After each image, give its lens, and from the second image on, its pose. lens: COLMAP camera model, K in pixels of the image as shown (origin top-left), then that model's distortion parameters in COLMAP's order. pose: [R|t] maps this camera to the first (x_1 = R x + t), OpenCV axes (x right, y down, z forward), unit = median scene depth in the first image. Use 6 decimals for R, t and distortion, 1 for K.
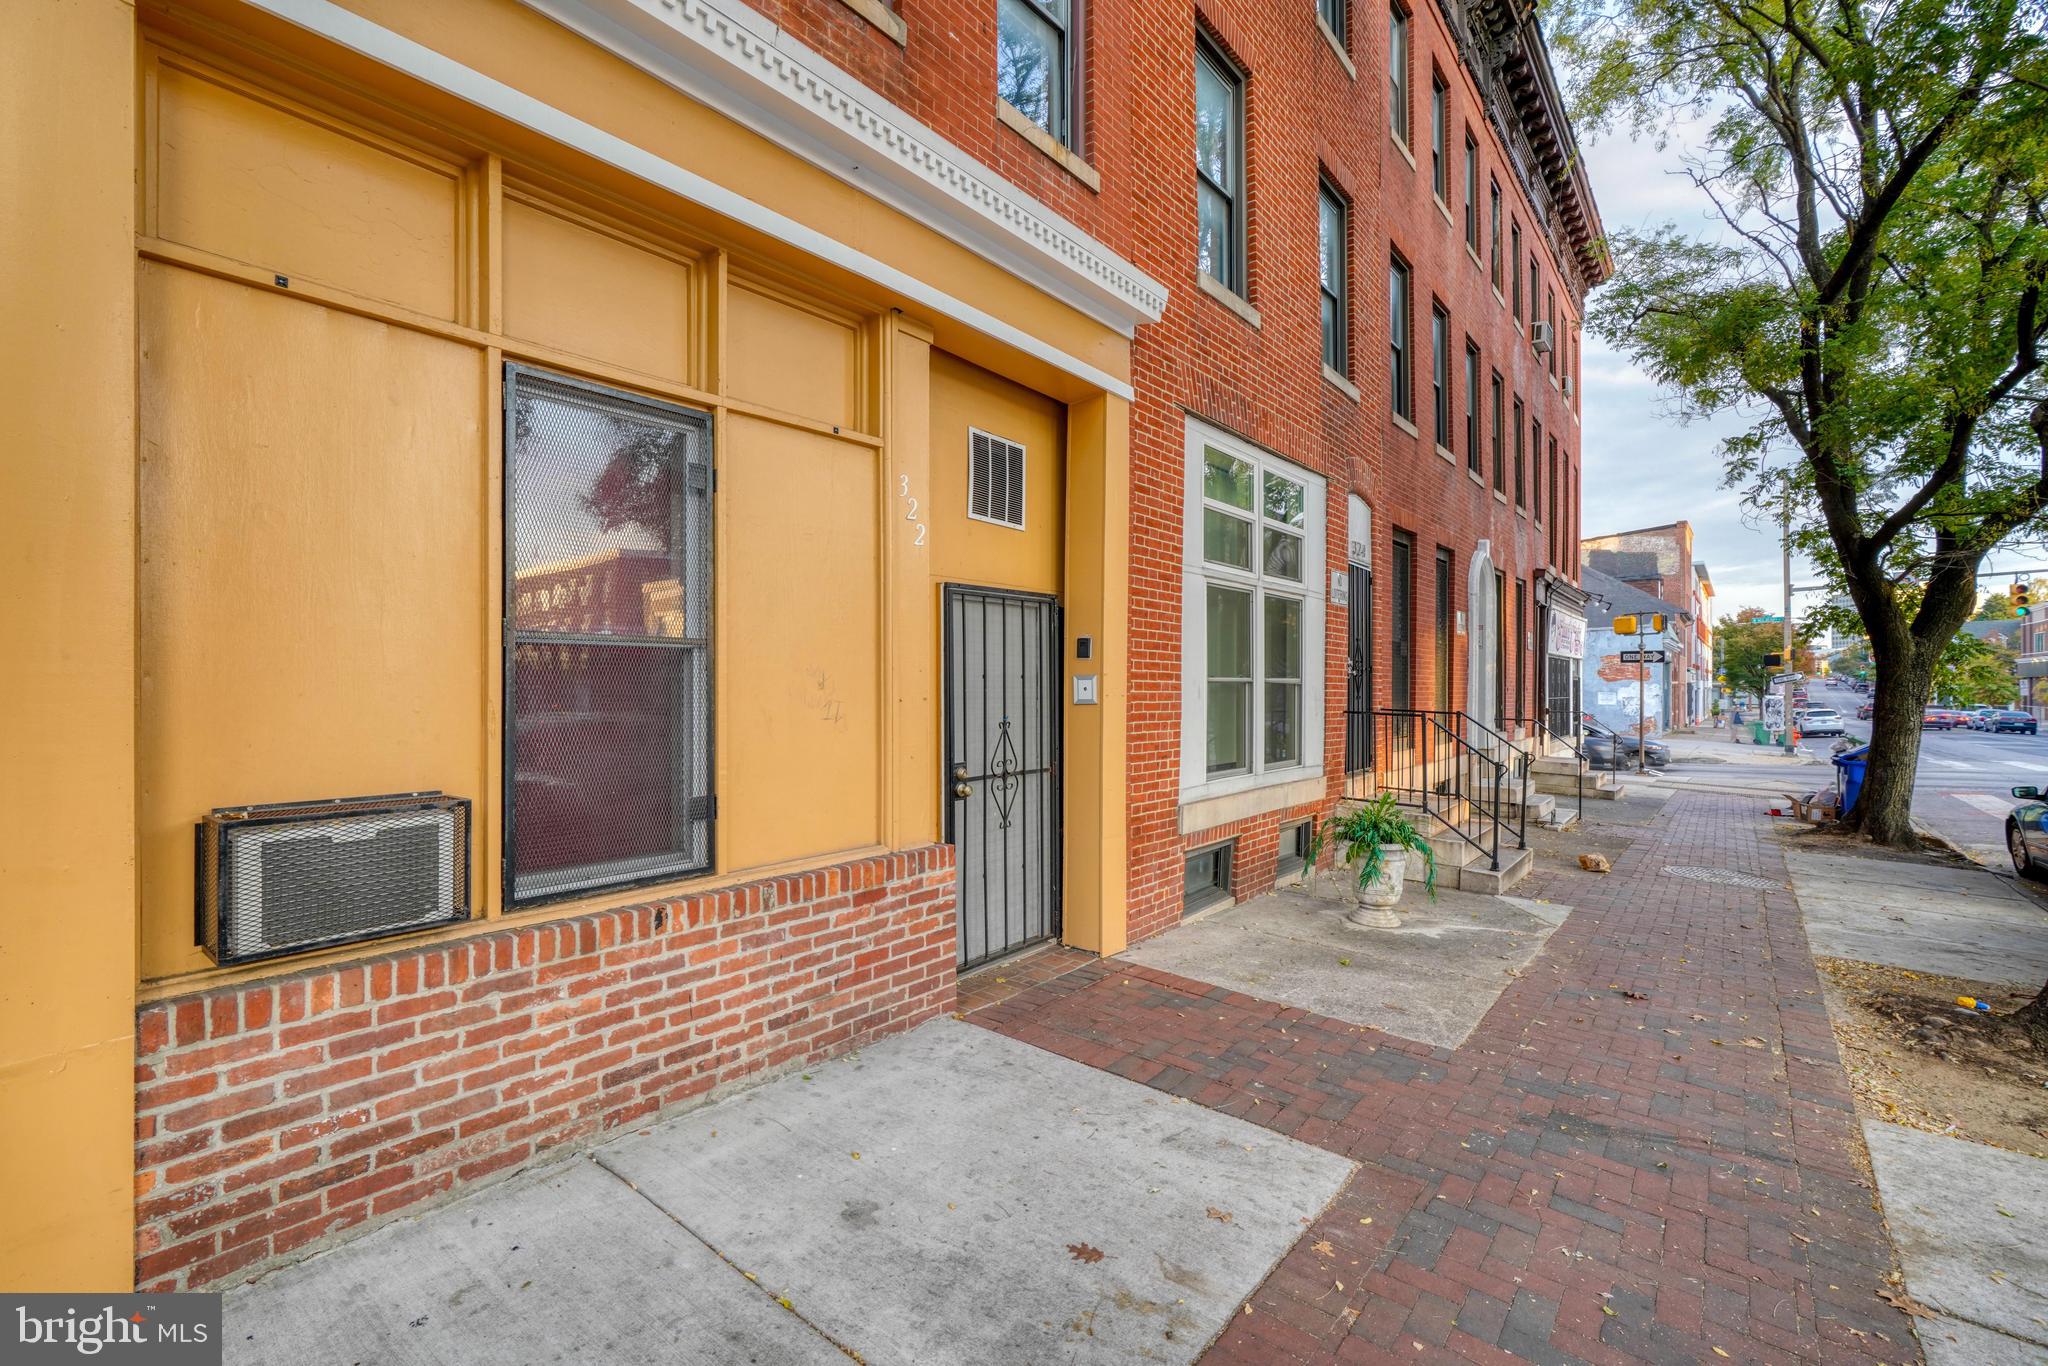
lens RADIAL K [[921.6, 0, 1014.3], [0, 921.6, 678.5], [0, 0, 1]] dist [-0.013552, 0.006666]
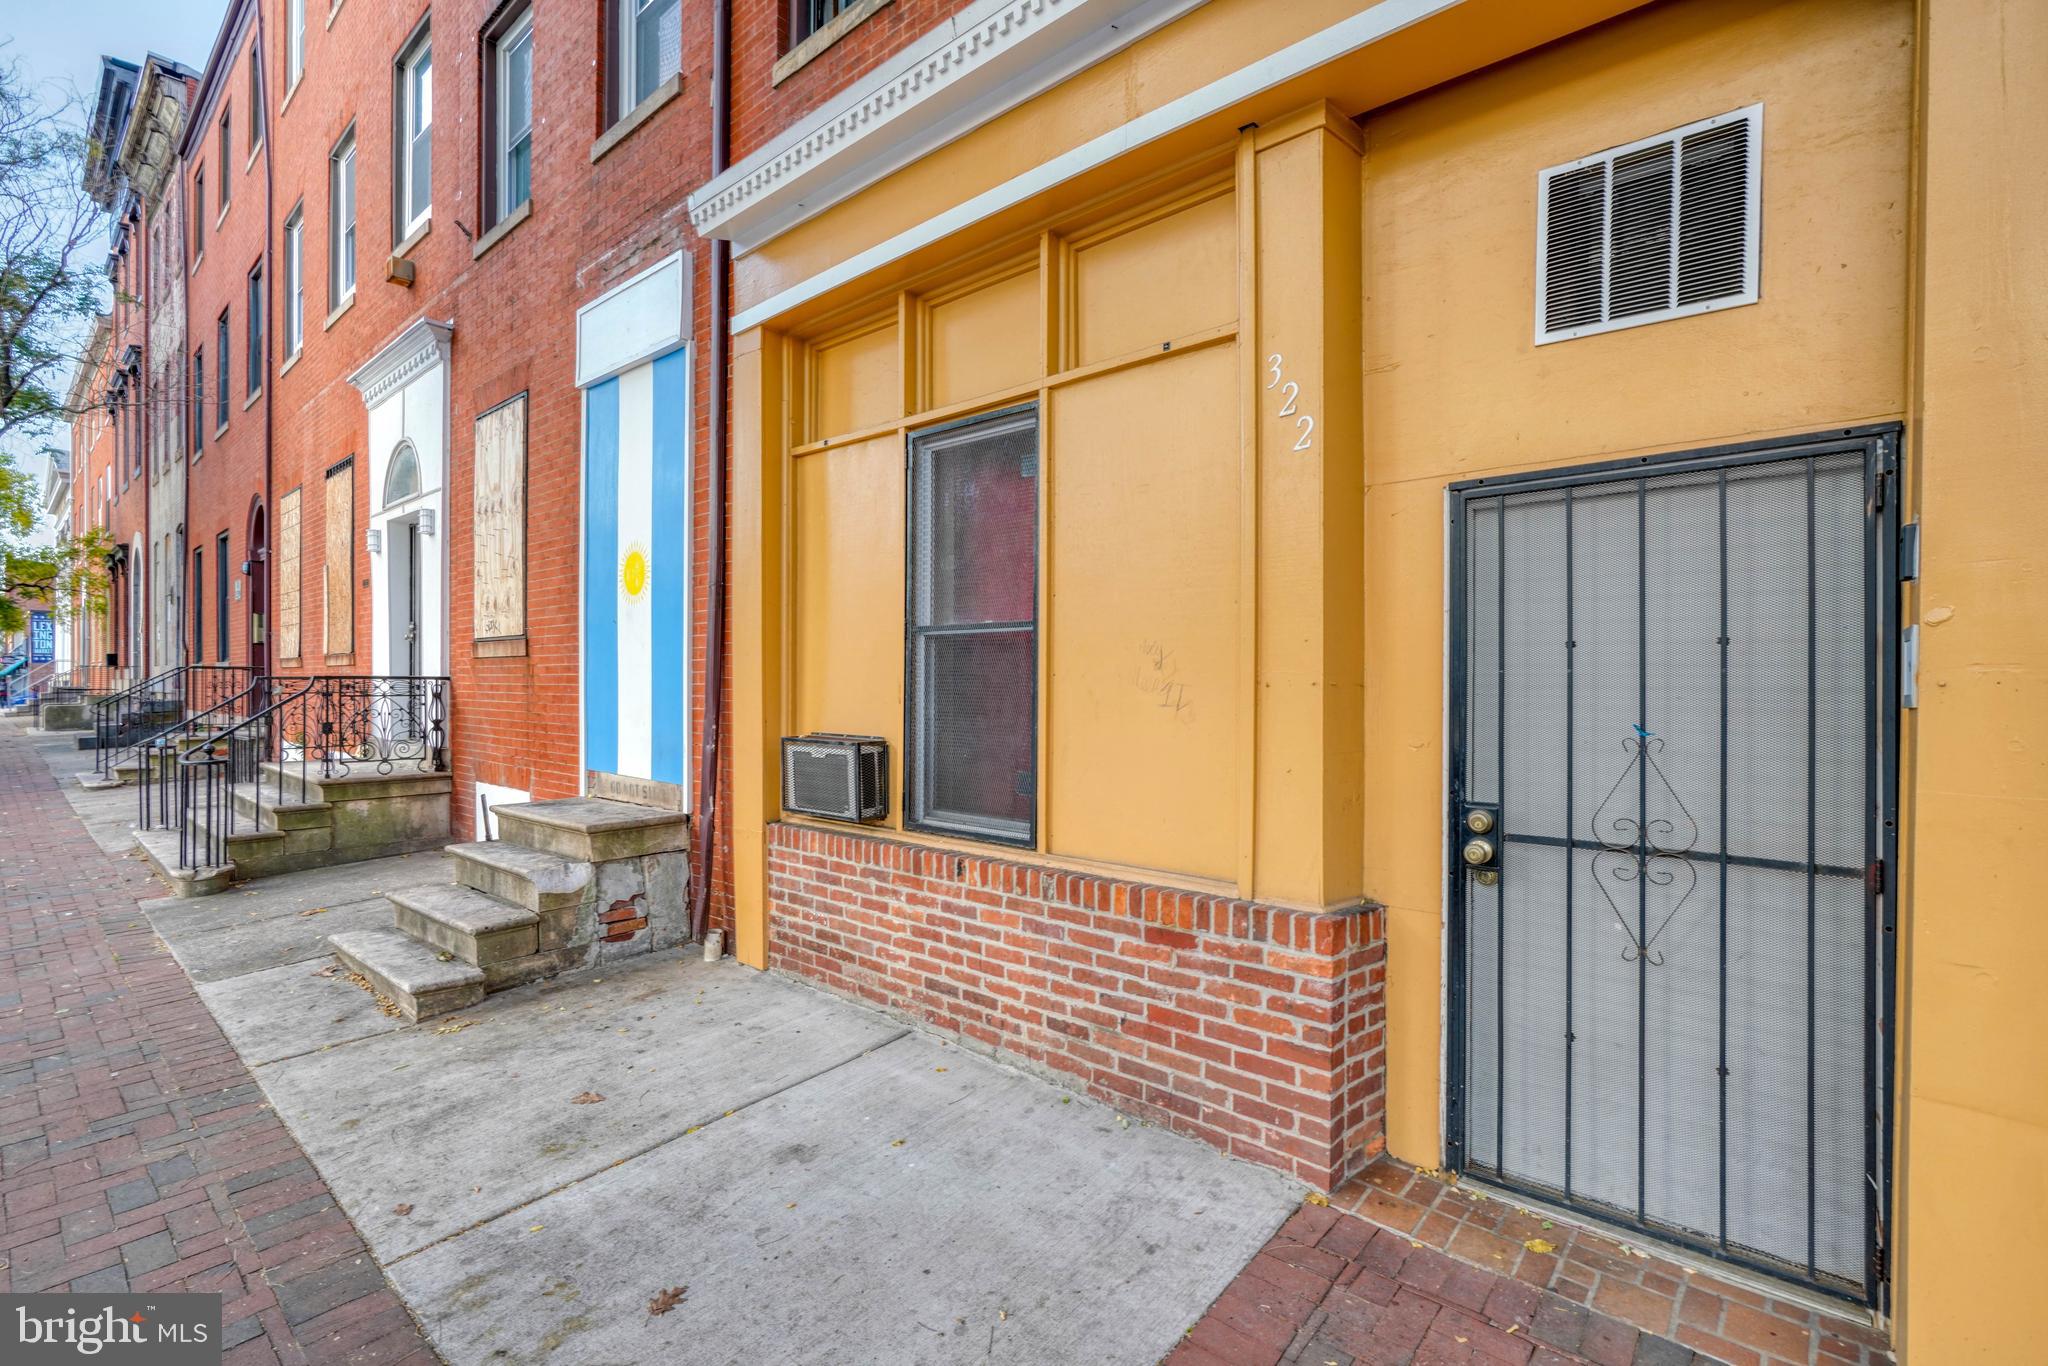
lens RADIAL K [[909.4, 0, 993.1], [0, 909.4, 689.7], [0, 0, 1]] dist [-0.012972, 0.006306]
pose [[-0.050678, 0.005212, -0.998701, 0.683762], [-0.000927, 0.999986, 0.005265, 0.029121], [0.998715, 0.001192, -0.050672, 1.005301]]
